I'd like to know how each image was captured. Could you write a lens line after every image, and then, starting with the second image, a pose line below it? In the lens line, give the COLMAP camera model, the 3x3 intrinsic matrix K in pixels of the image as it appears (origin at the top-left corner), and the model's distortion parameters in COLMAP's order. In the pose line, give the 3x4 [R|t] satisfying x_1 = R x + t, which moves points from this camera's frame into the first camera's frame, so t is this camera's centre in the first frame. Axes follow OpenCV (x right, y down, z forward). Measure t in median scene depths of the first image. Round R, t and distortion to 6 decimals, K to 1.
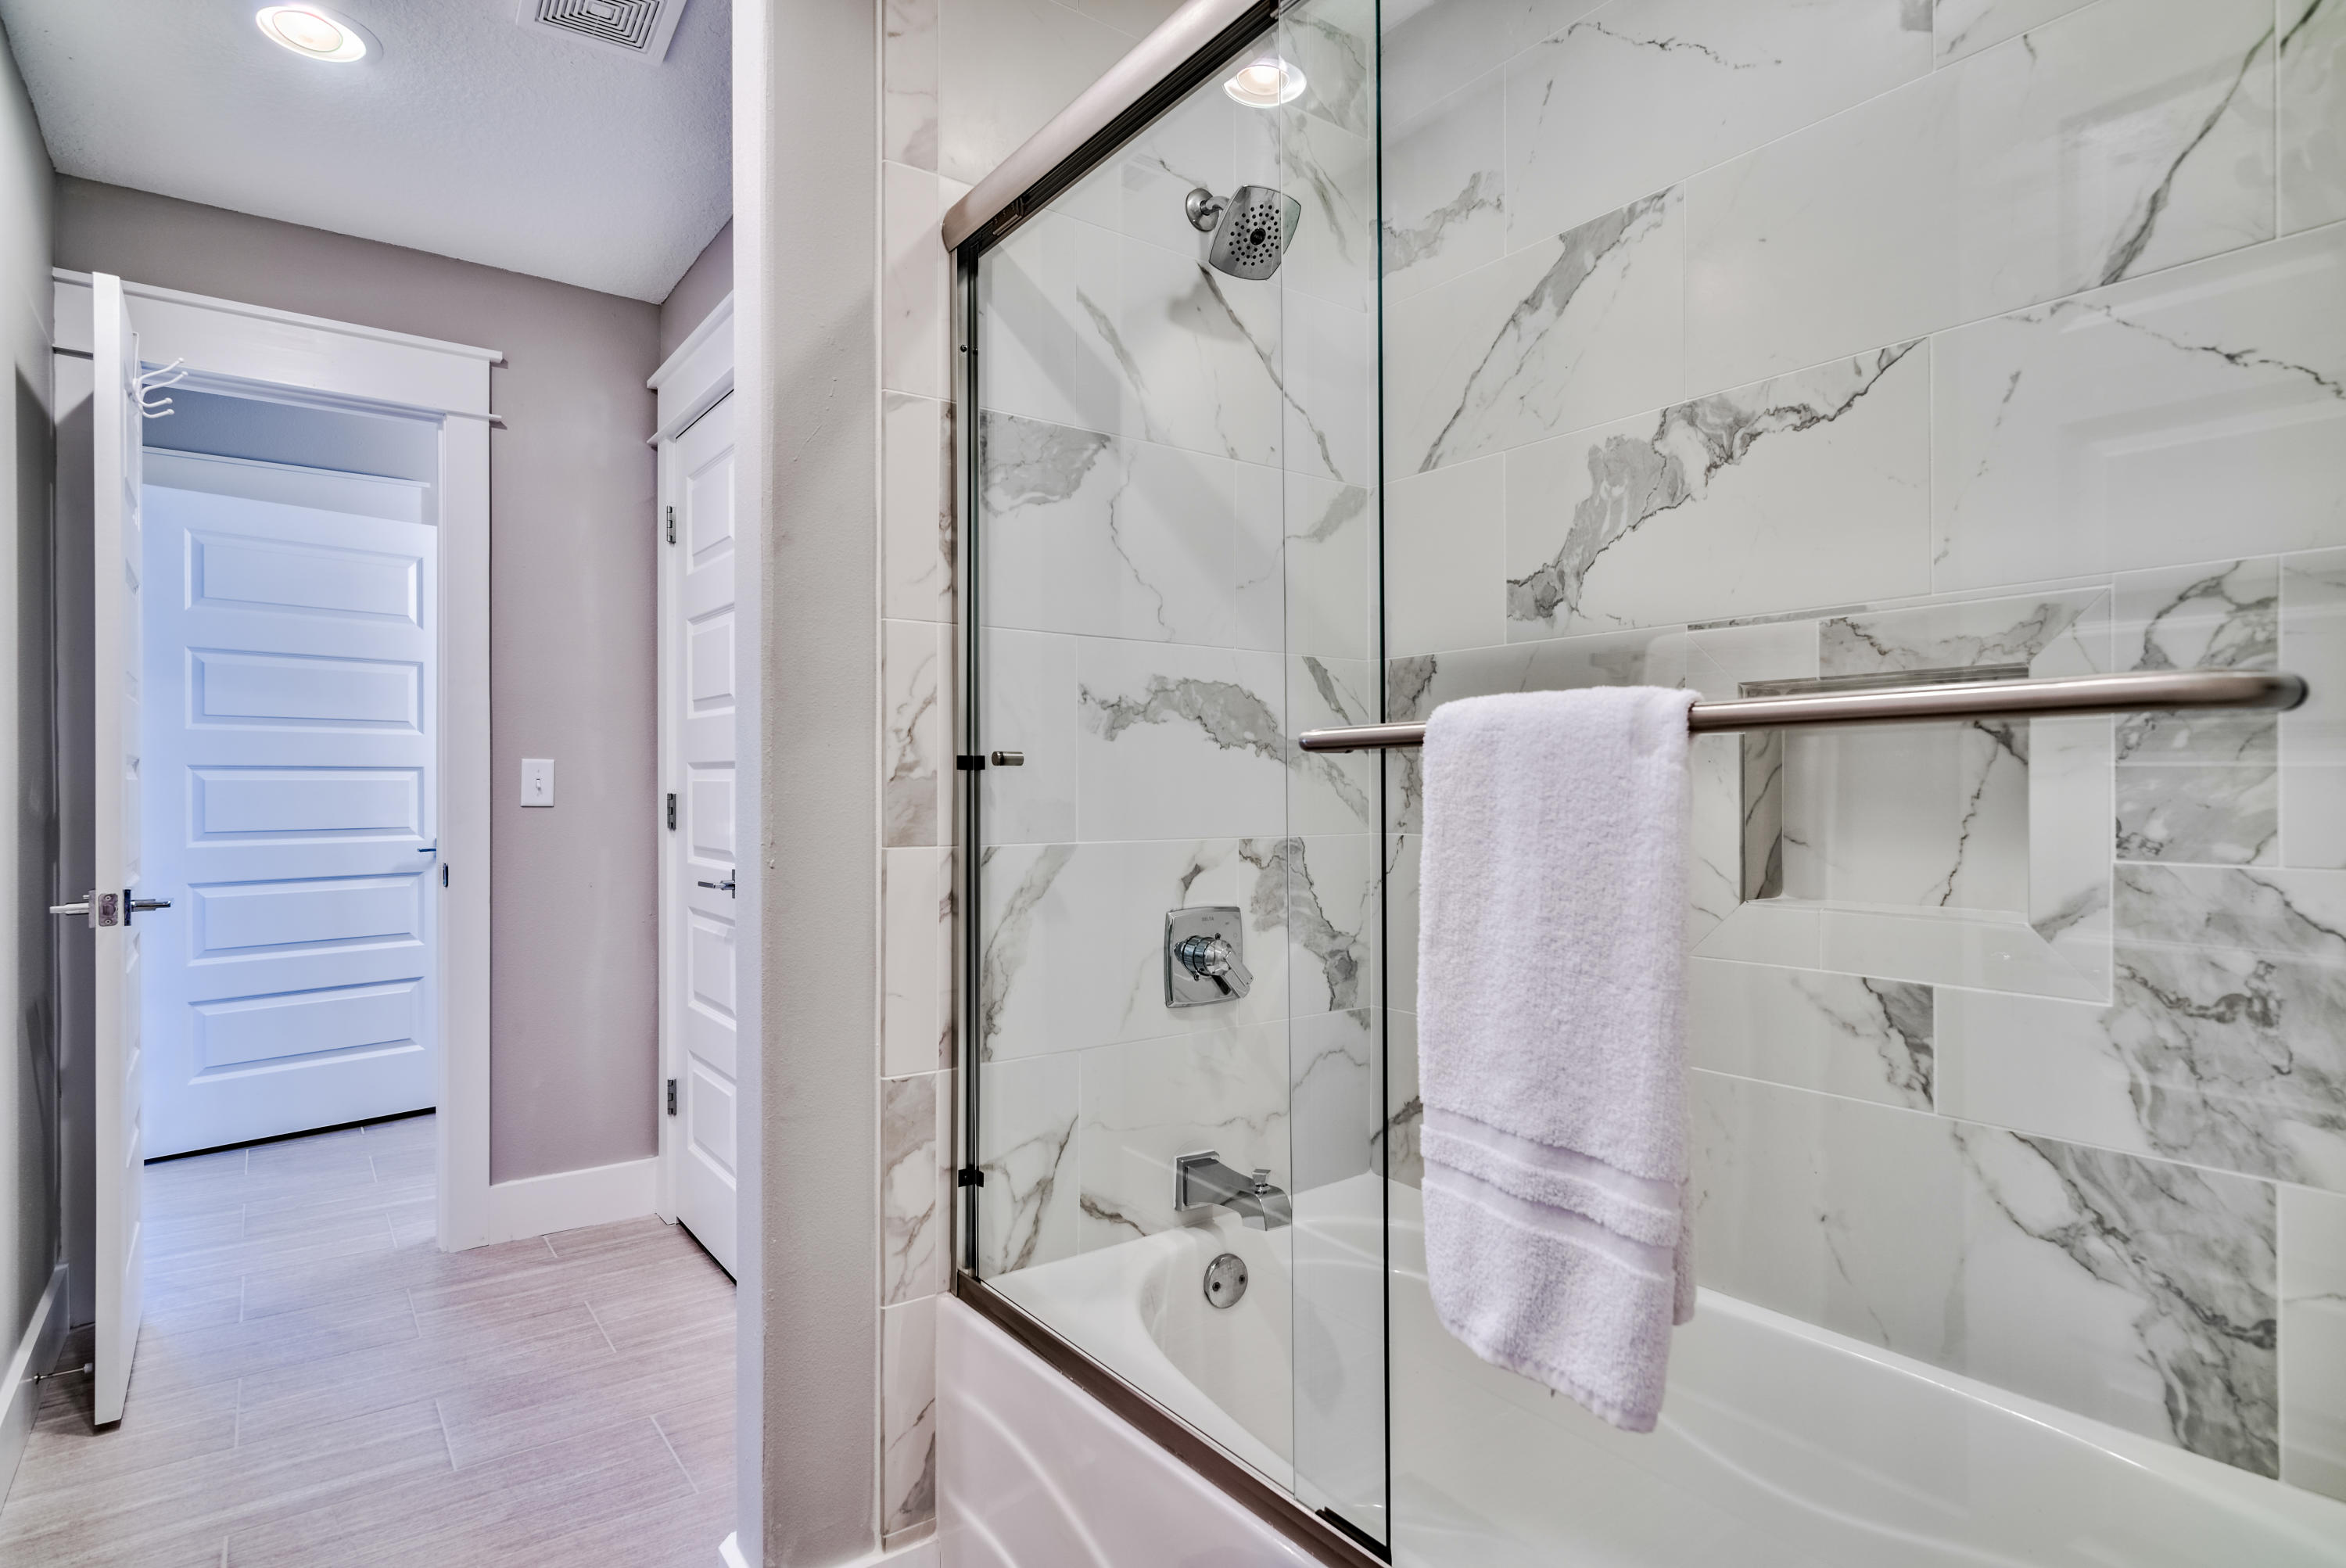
lens RADIAL K [[1286.6, 0, 1173.0], [0, 1286.6, 784.0], [0, 0, 1]] dist [0.003626, 0.000748]
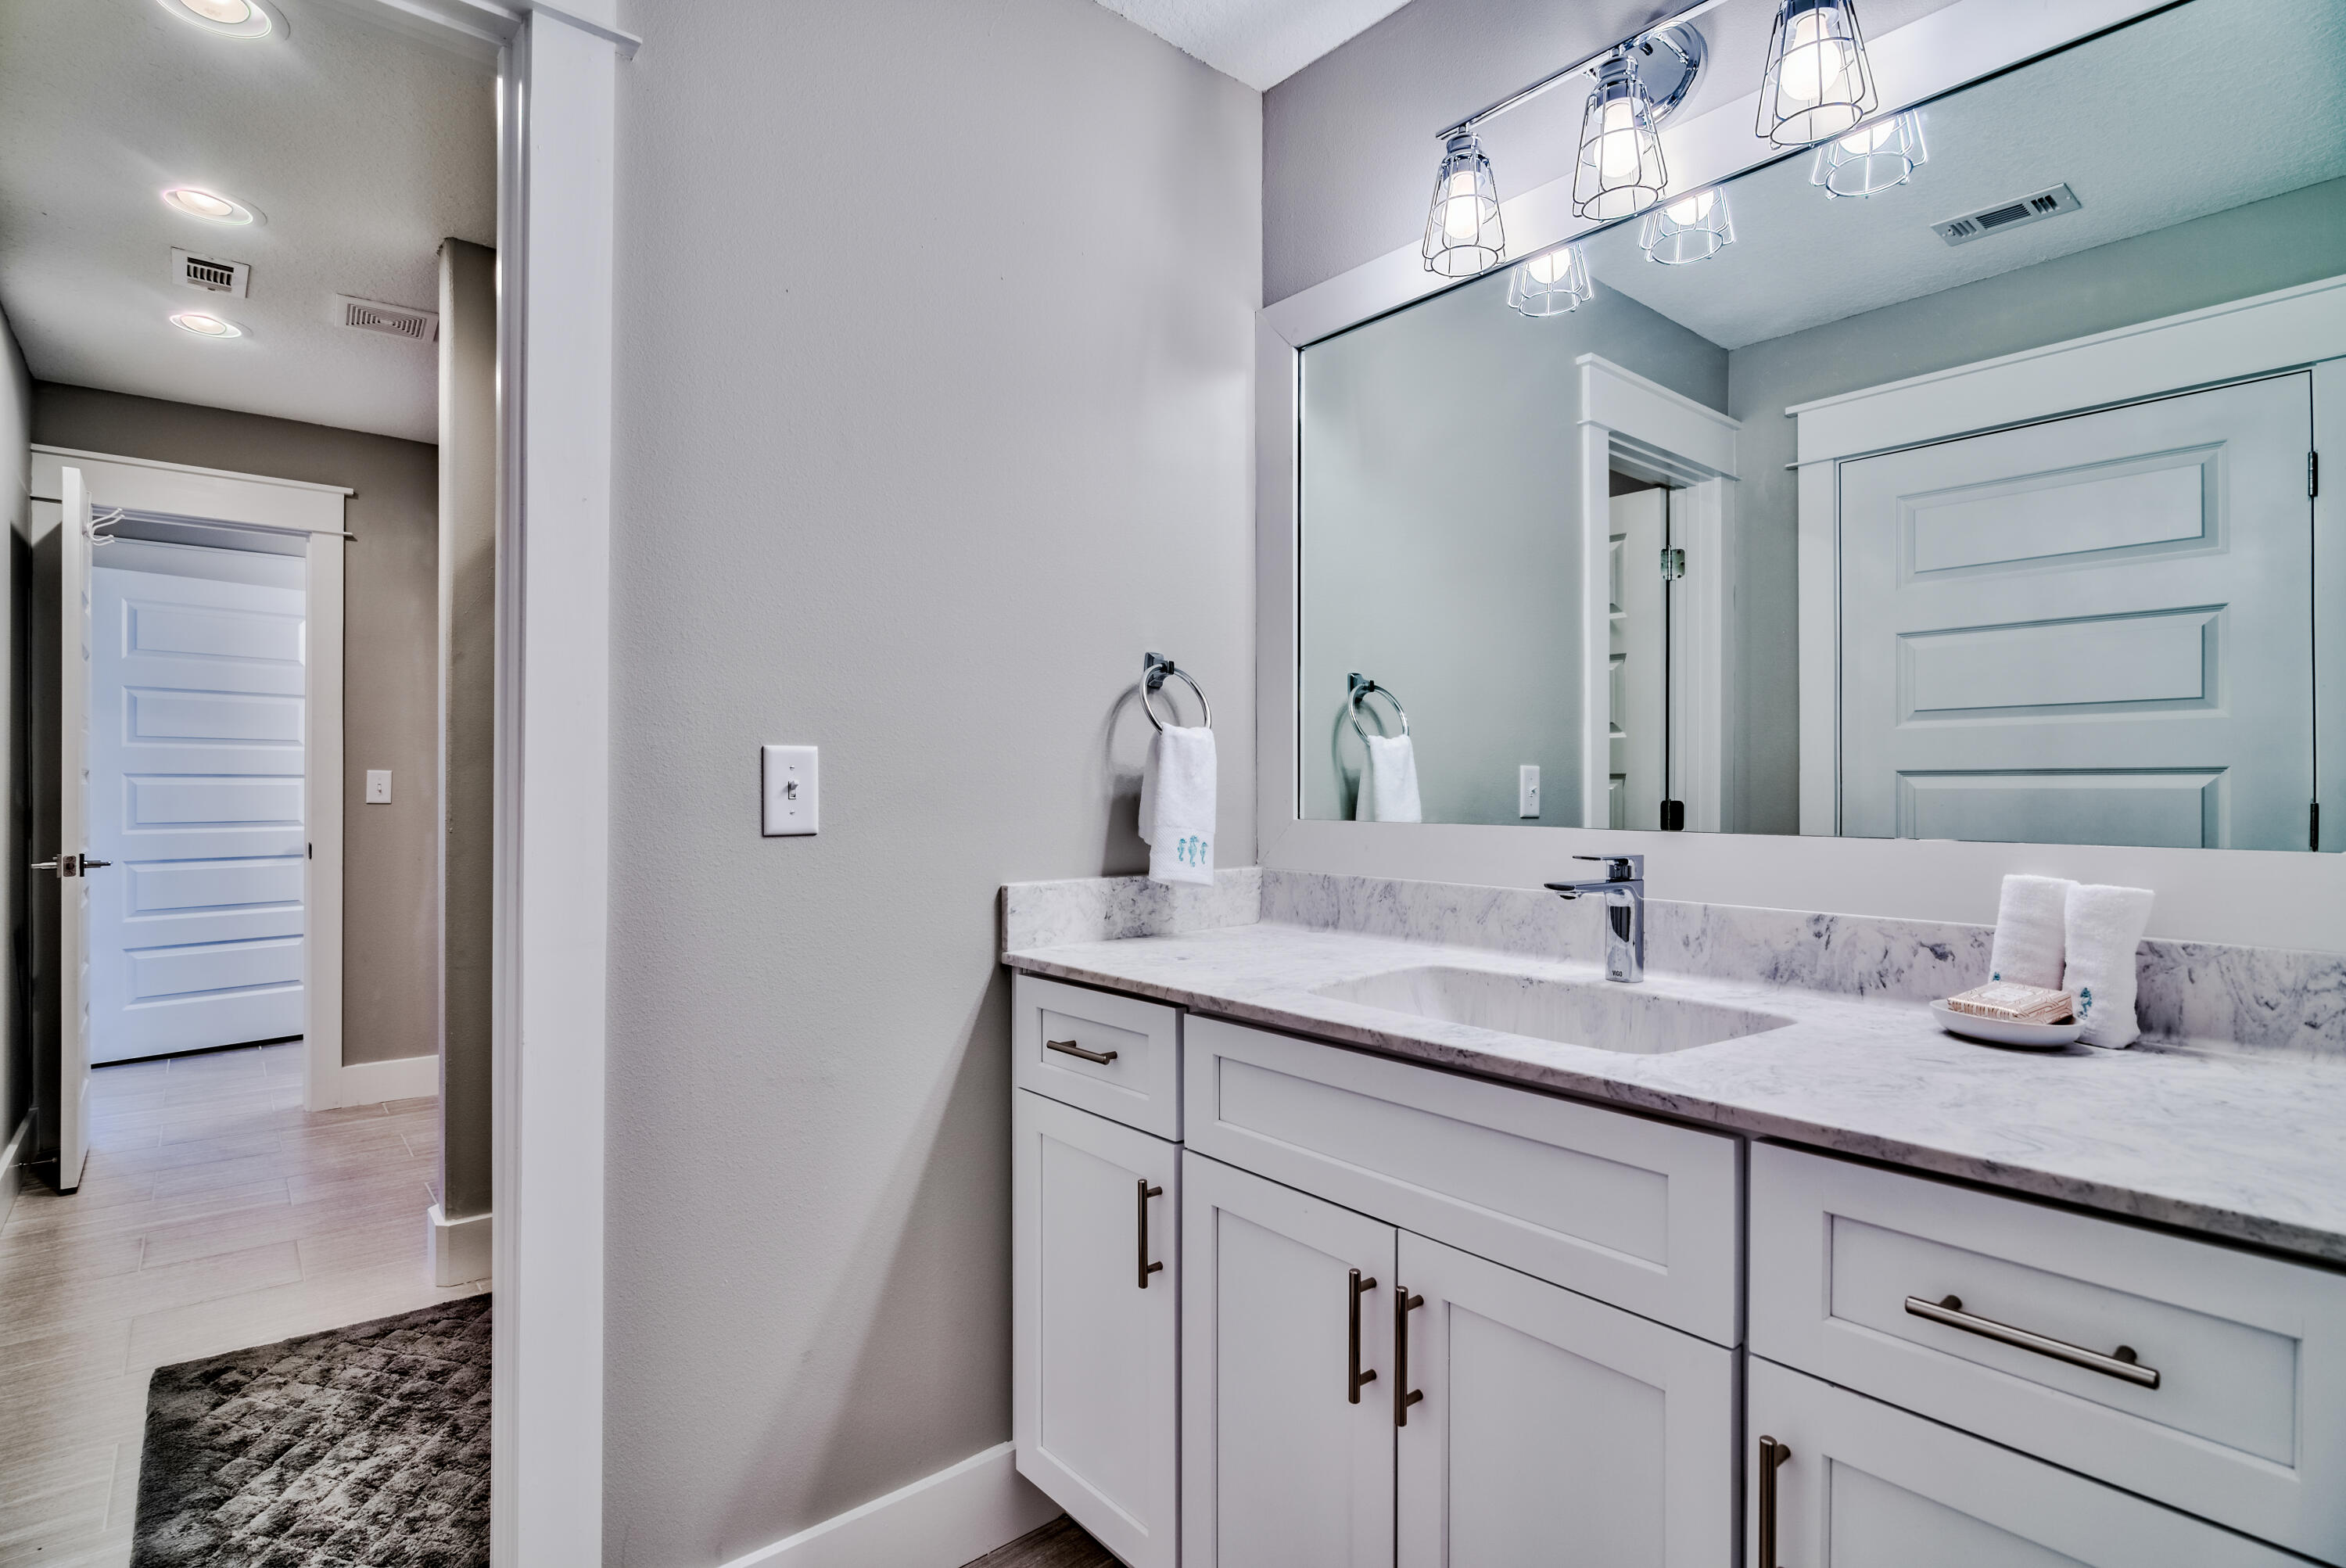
lens RADIAL K [[1181.2, 0, 1161.1], [0, 1181.2, 788.0], [0, 0, 1]] dist [-0.001970, -0.000473]
pose [[0.997667, 0.003059, 0.068198, 0.351933], [-0.002938, 0.999994, -0.001874, -0.000292], [-0.068203, 0.001669, 0.997670, -0.456190]]
